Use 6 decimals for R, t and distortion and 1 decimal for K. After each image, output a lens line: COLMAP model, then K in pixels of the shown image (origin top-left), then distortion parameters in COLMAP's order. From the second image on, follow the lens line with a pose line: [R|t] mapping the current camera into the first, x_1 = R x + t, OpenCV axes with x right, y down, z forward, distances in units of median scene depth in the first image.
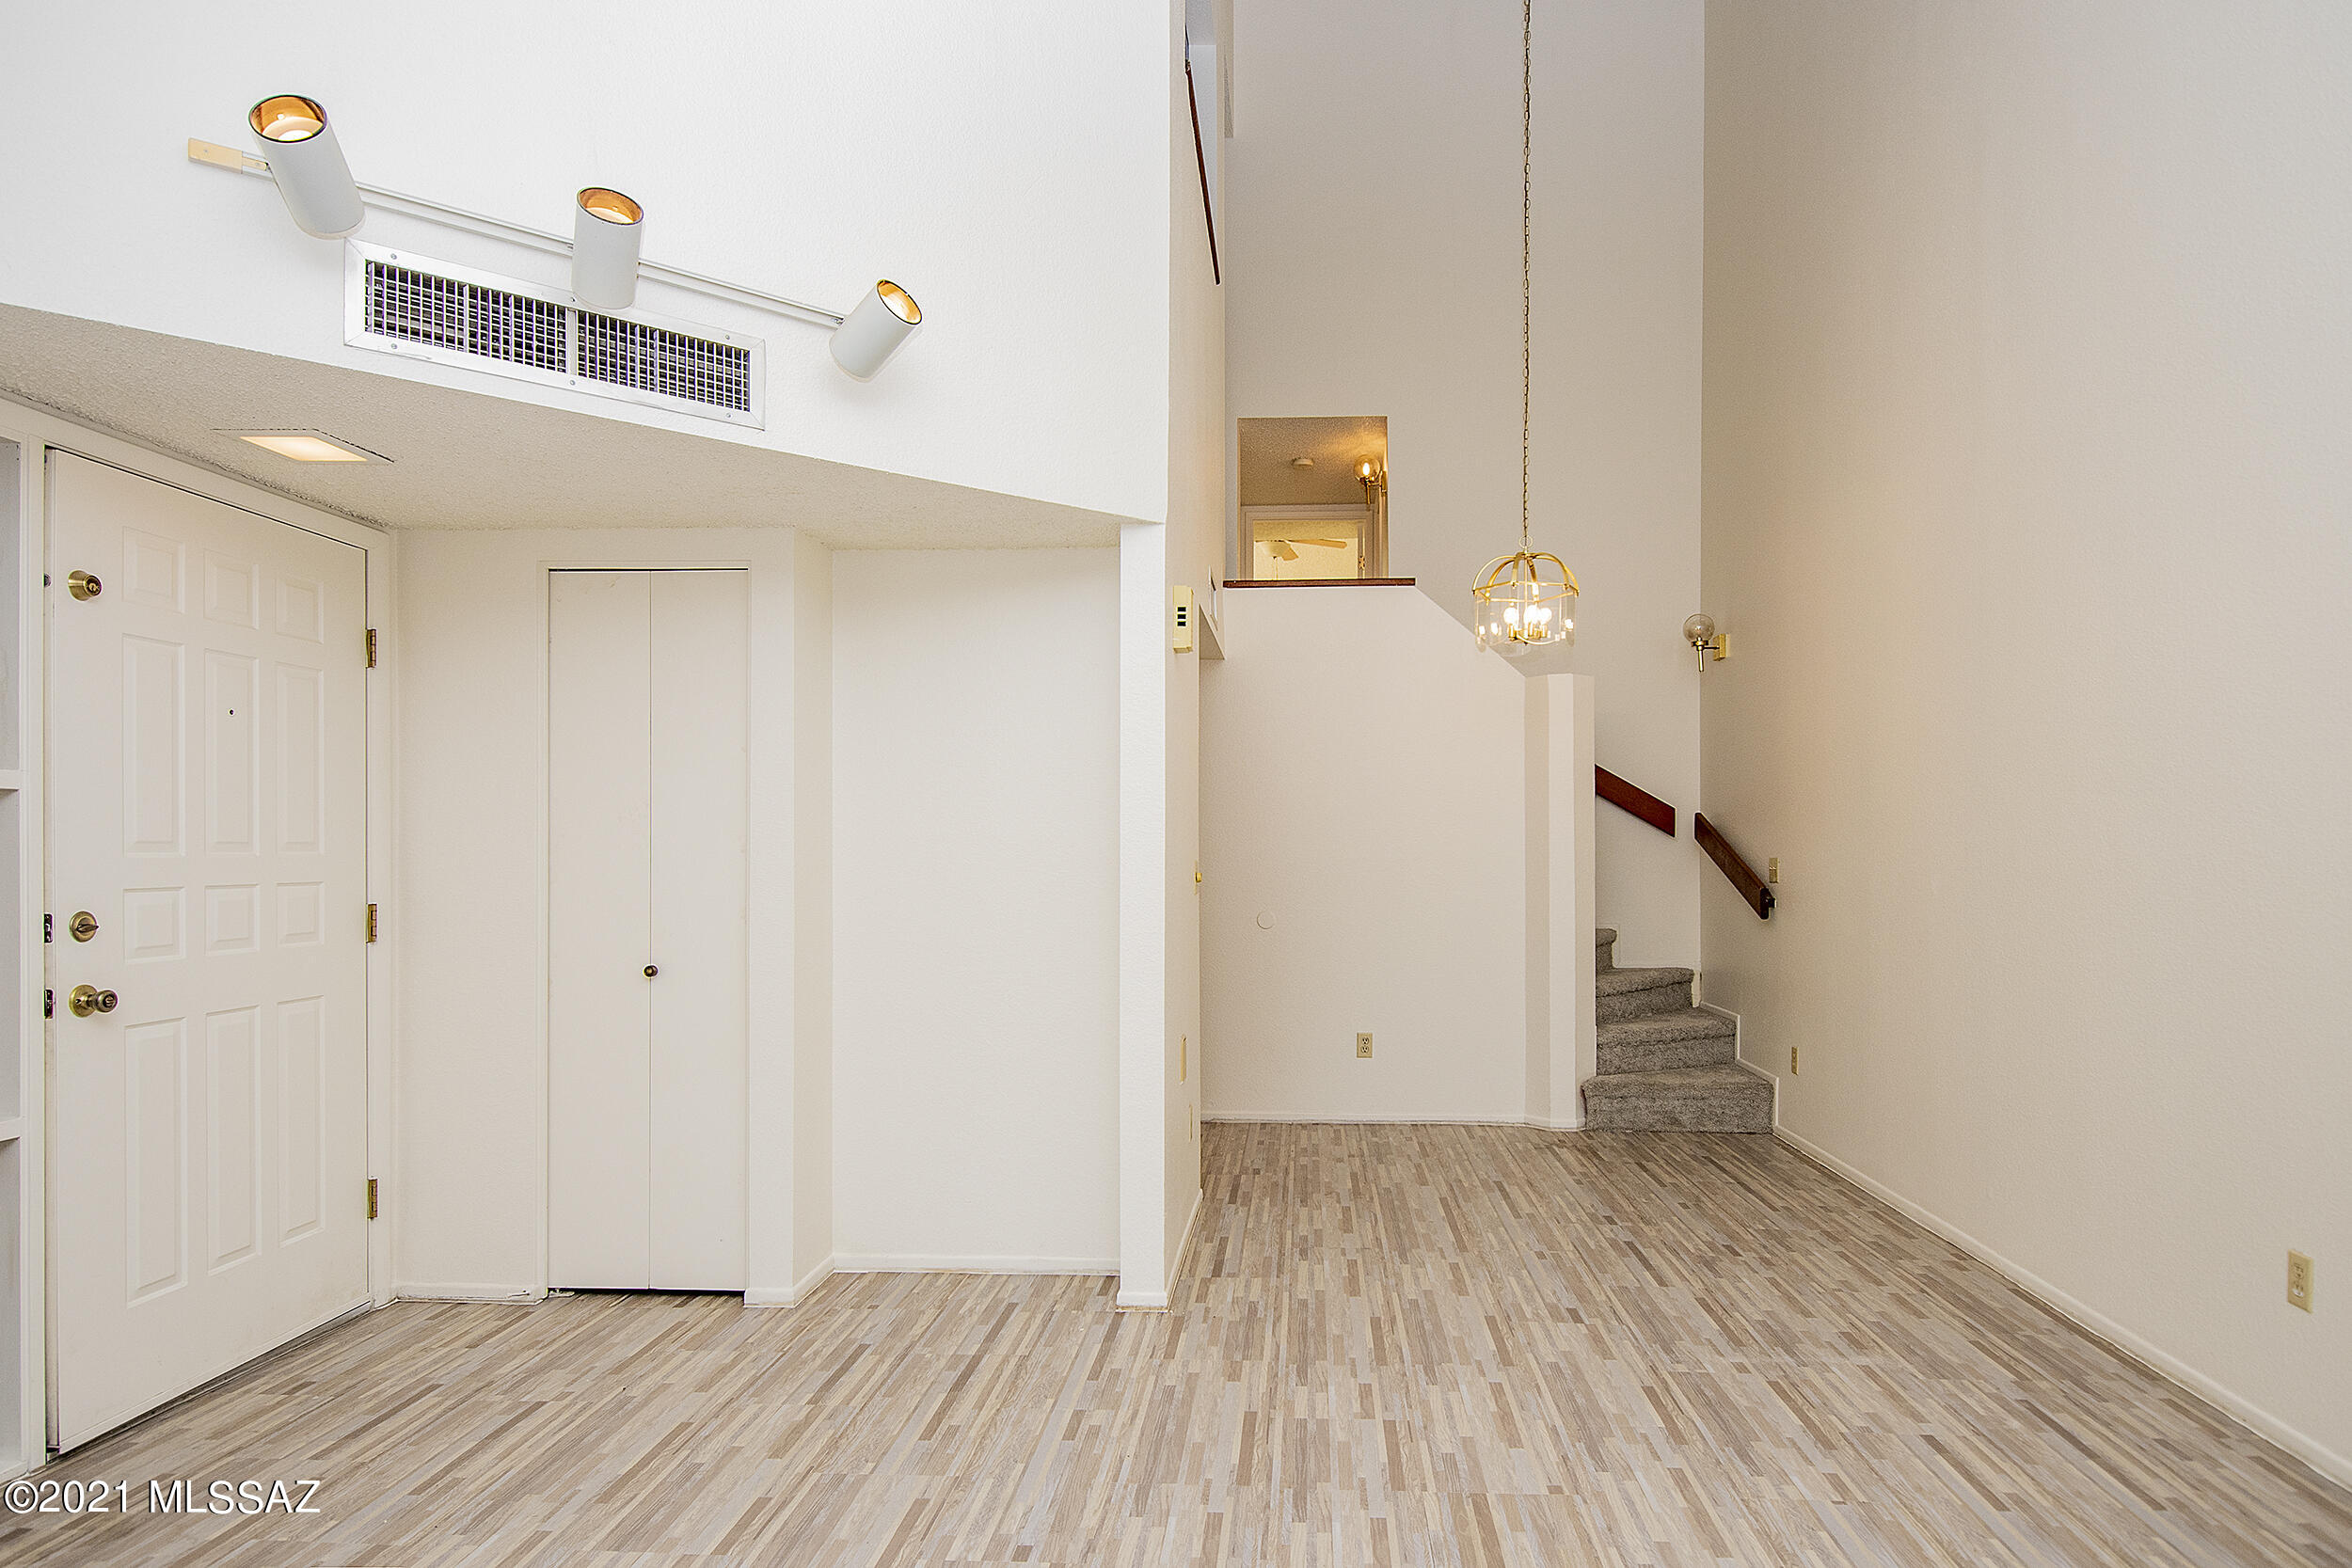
lens RADIAL K [[1315.5, 0, 1192.8], [0, 1315.5, 823.1], [0, 0, 1]] dist [0.026301, -0.031622]
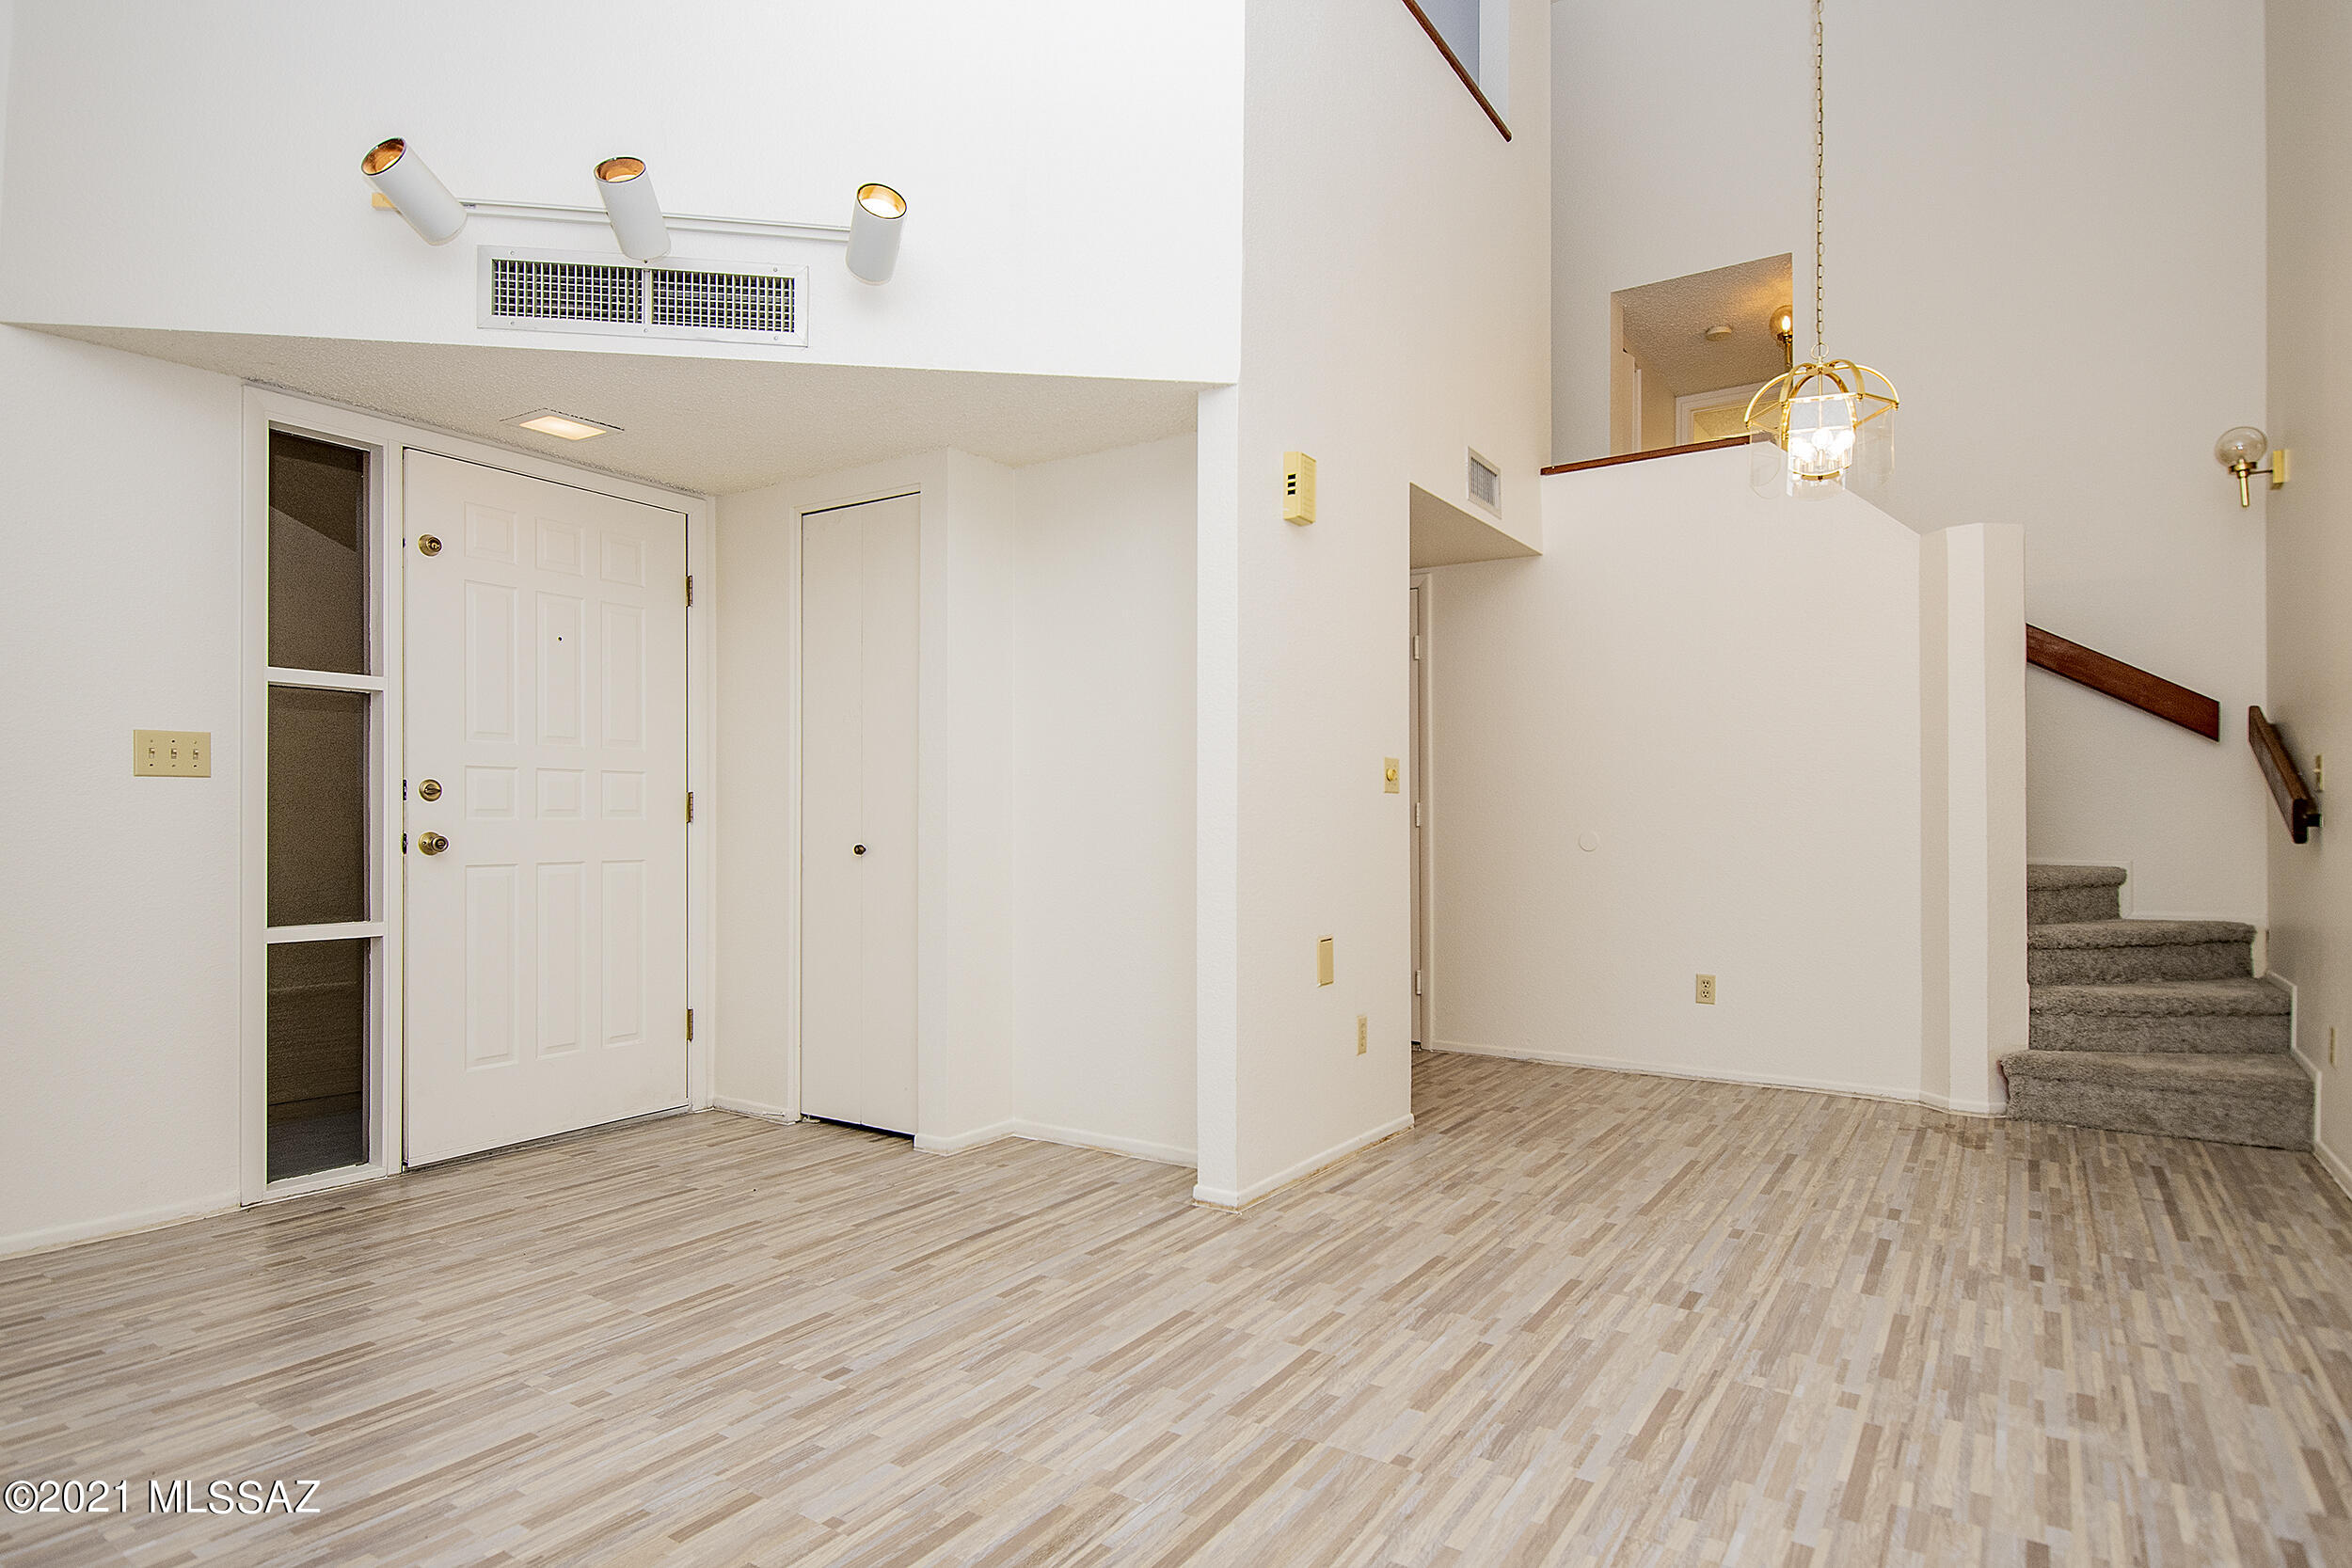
lens RADIAL K [[1257.4, 0, 1124.6], [0, 1257.4, 792.3], [0, 0, 1]] dist [0.024918, -0.023276]
pose [[0.861754, -0.005087, -0.507301, 0.371183], [0.004867, 0.999987, -0.001760, 0.068826], [0.507303, -0.000952, 0.861767, 0.177539]]
